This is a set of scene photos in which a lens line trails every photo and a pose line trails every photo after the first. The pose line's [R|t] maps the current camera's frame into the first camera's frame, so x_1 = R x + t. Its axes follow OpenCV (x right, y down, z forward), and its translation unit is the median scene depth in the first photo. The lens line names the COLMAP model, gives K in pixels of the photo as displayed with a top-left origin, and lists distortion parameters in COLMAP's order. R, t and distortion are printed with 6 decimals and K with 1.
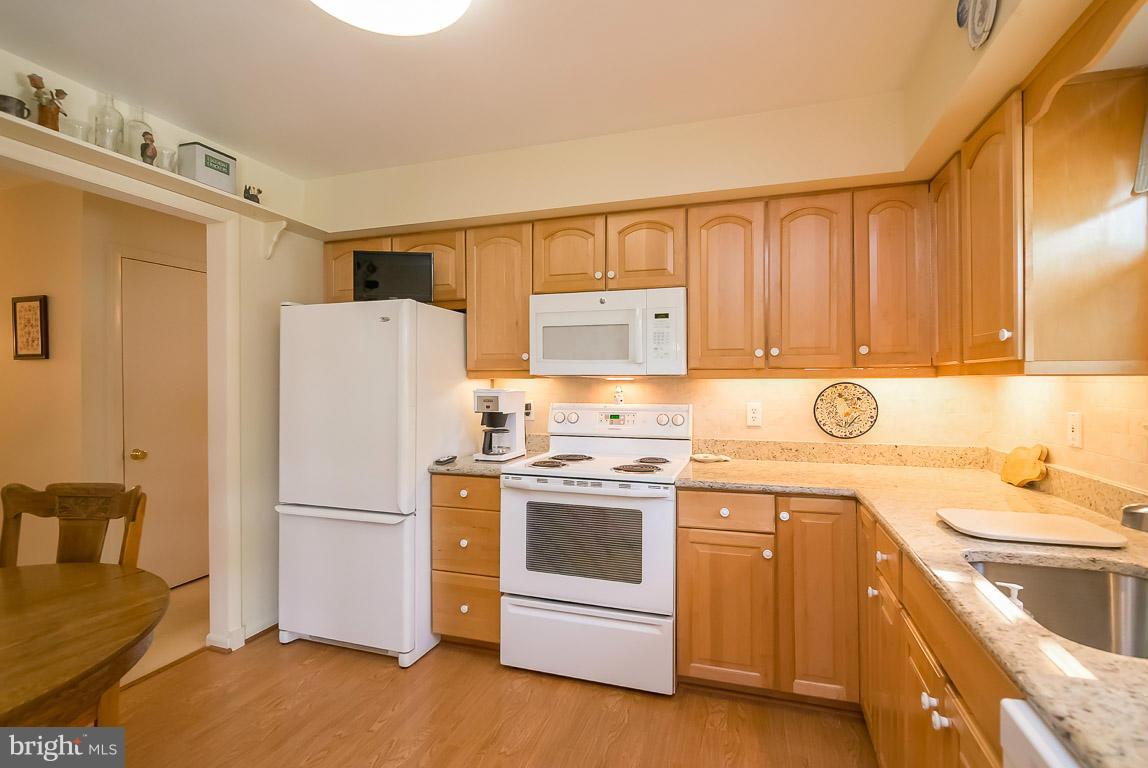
lens RADIAL K [[527.7, 0, 585.2], [0, 527.7, 385.8], [0, 0, 1]] dist [0.001430, -0.000207]
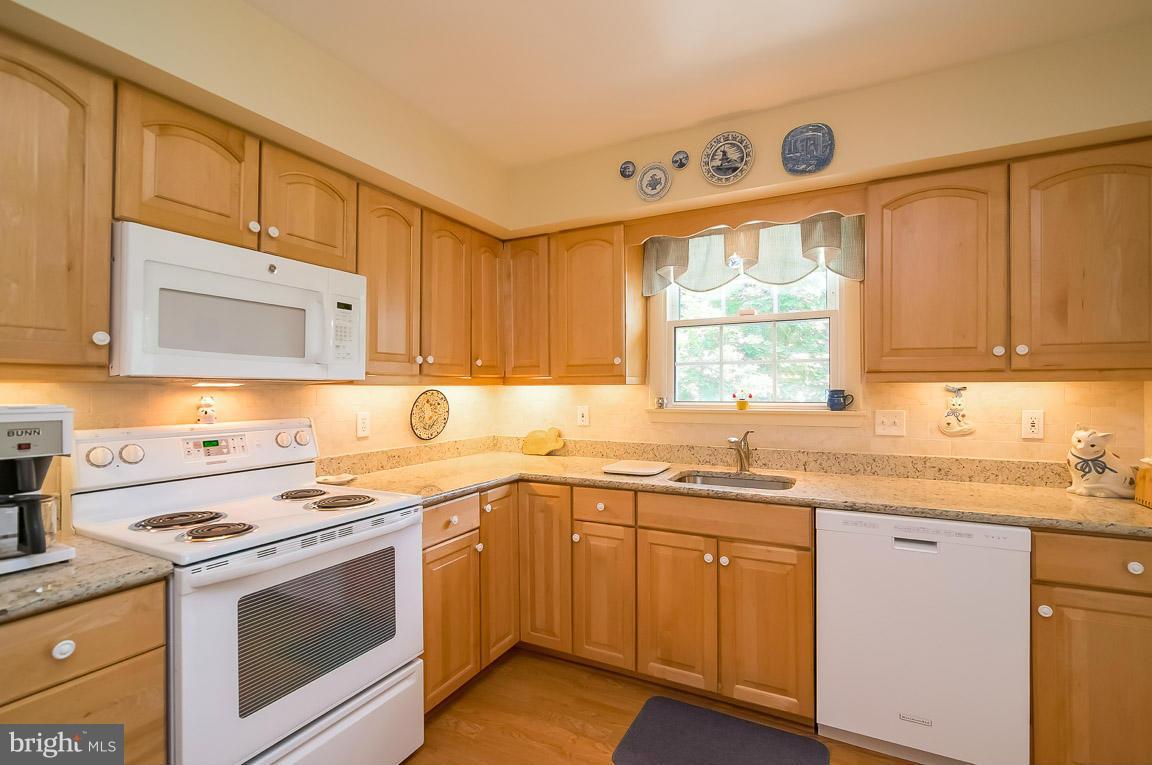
lens RADIAL K [[533.5, 0, 579.7], [0, 533.5, 387.1], [0, 0, 1]] dist [0.000164, 0.000184]
pose [[0.161660, 0.004112, 0.986838, -0.587583], [0.009799, 0.999935, -0.005771, -0.002210], [-0.986798, 0.010603, 0.161610, 0.513967]]
